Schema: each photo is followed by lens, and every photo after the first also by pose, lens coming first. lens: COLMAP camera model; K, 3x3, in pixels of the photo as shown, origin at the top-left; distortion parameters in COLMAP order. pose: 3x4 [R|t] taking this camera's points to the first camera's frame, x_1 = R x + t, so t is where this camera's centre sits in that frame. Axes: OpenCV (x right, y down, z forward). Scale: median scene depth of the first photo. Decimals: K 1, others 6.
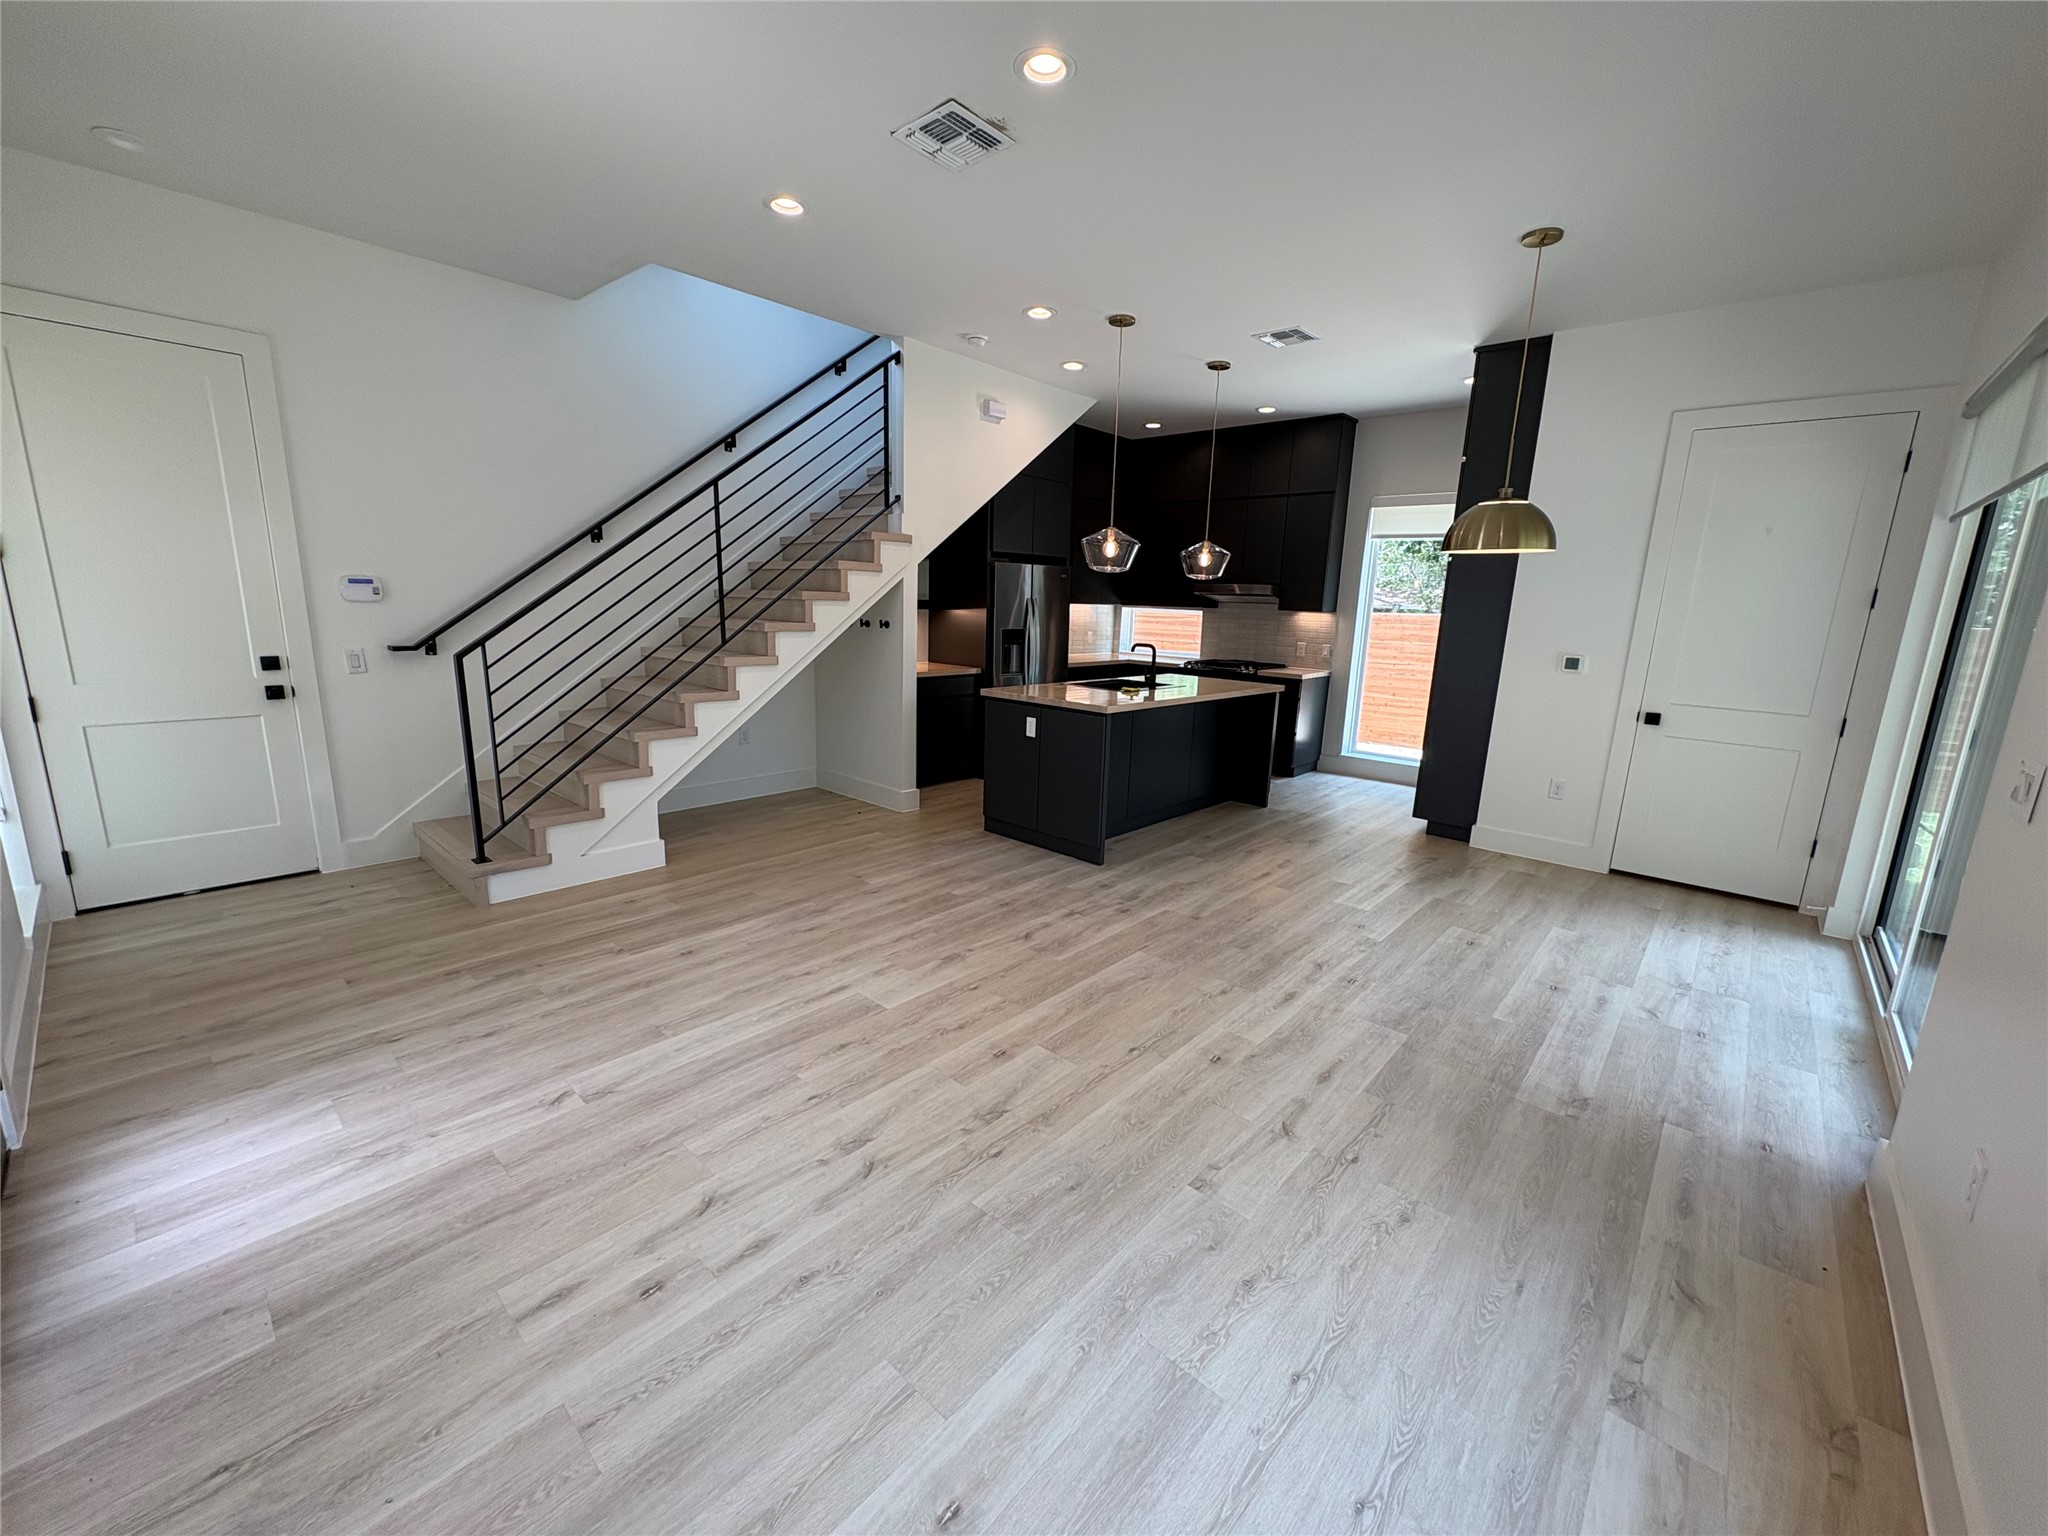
lens RADIAL K [[809.4, 0, 1025.2], [0, 809.4, 766.3], [0, 0, 1]] dist [-0.002173, 0.000702]
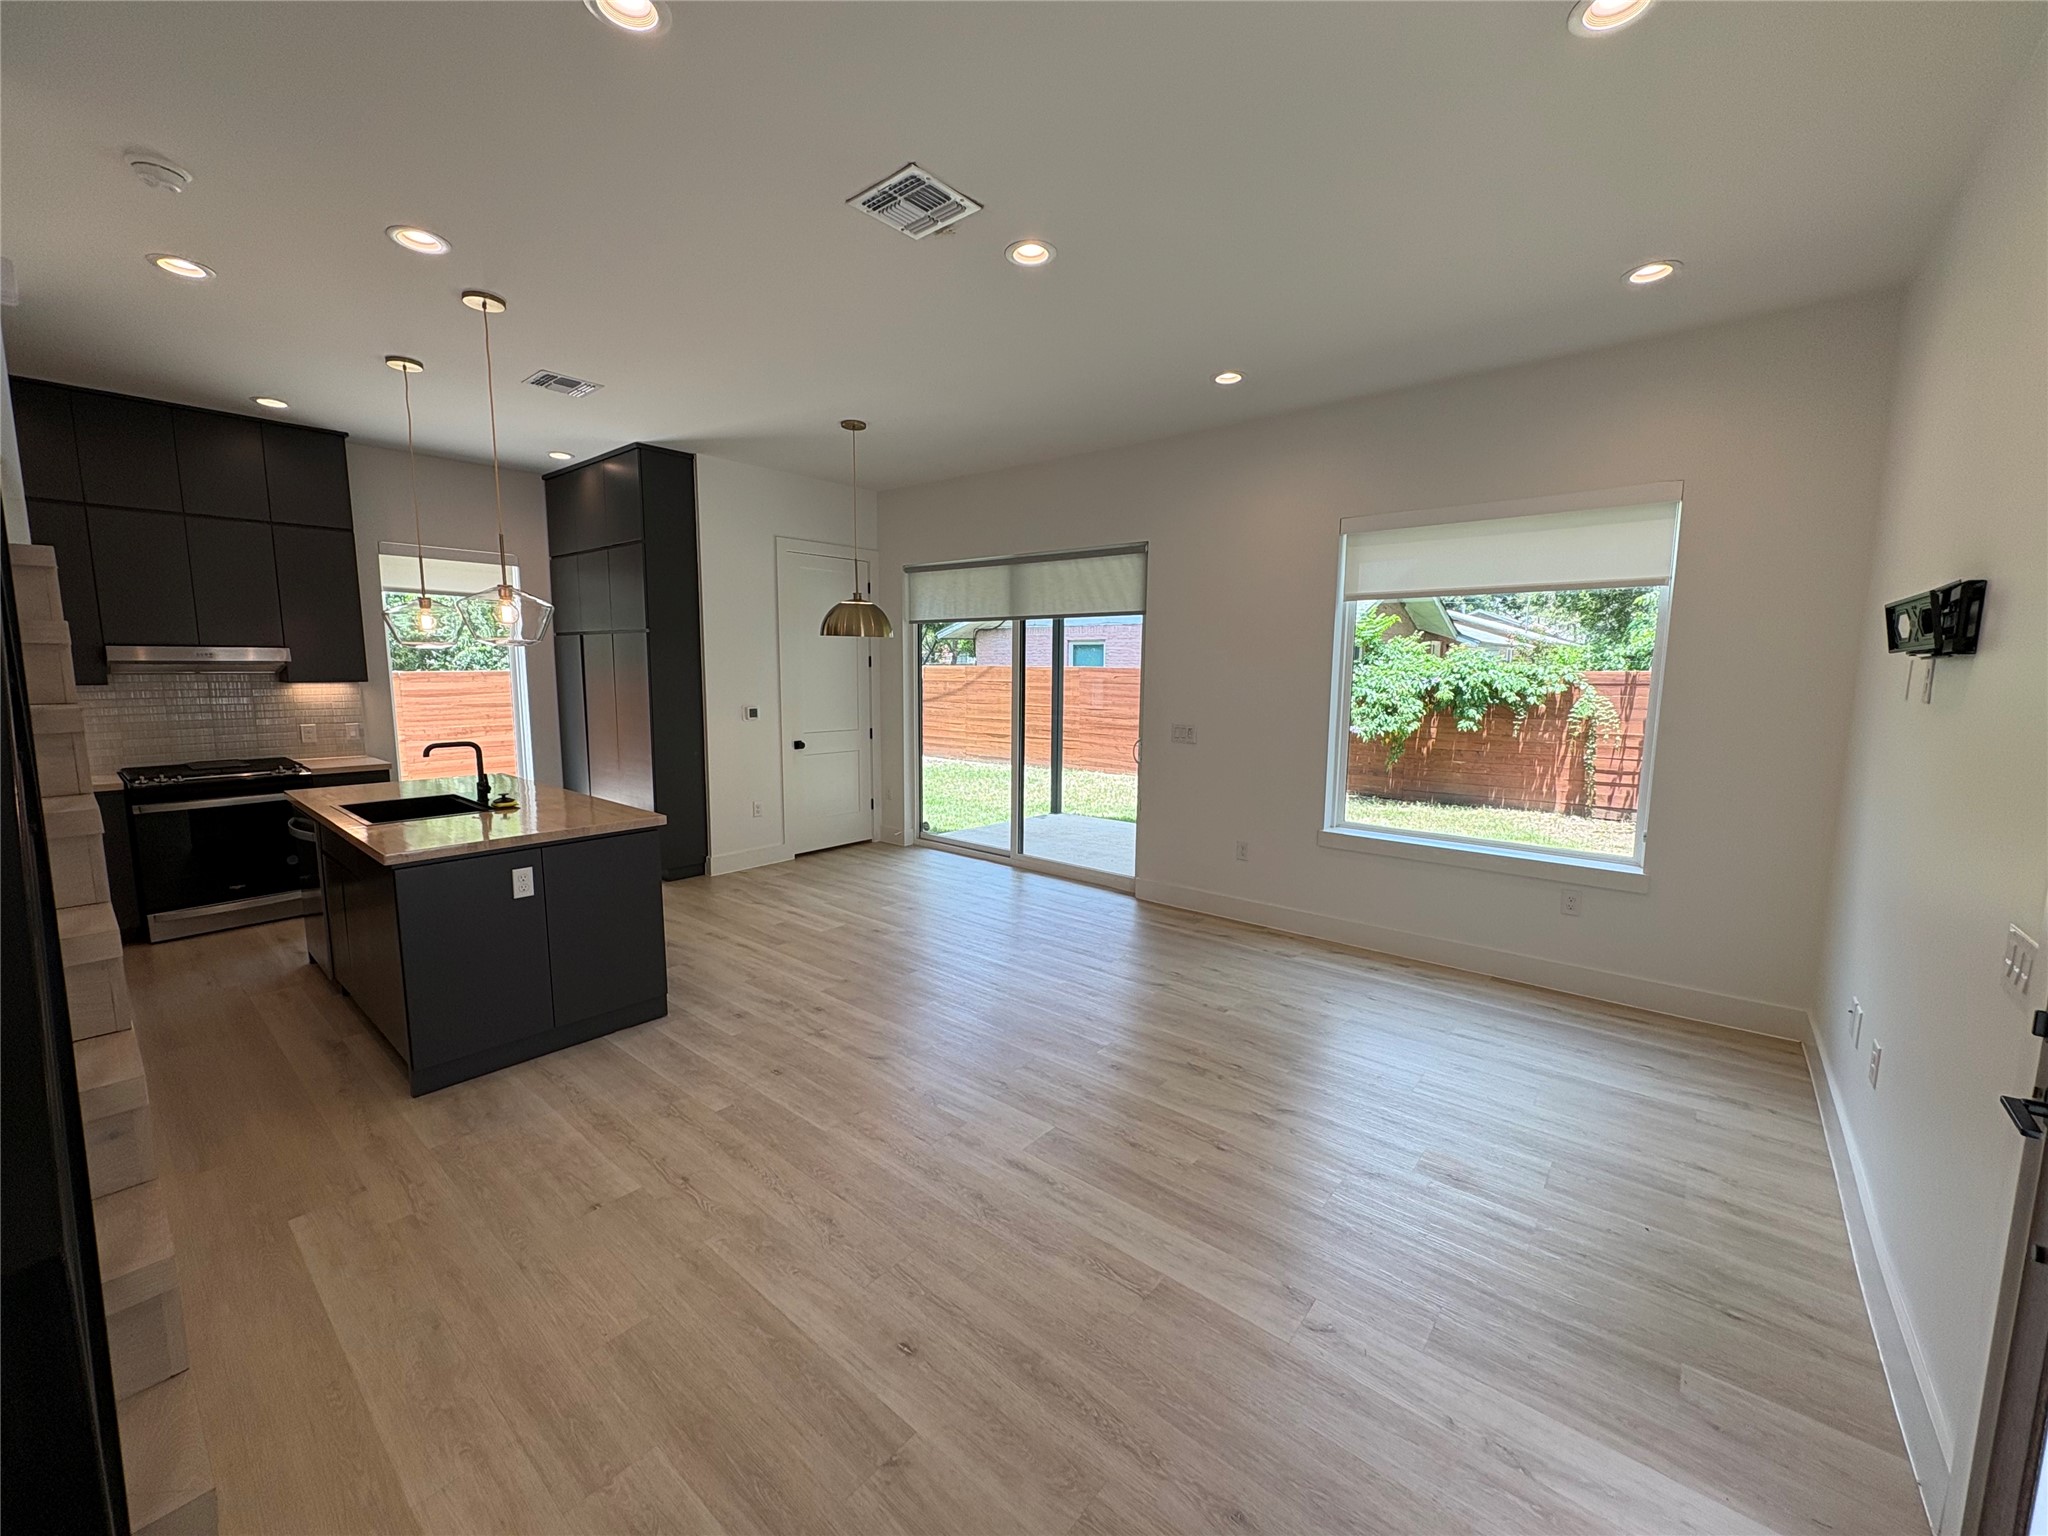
lens RADIAL K [[809.4, 0, 1023.0], [0, 809.4, 765.6], [0, 0, 1]] dist [-0.002173, 0.000702]
pose [[-0.036132, -0.153110, 0.987548, -0.763273], [0.195913, 0.967933, 0.157237, -0.195670], [-0.979955, 0.199155, -0.004978, 0.705068]]
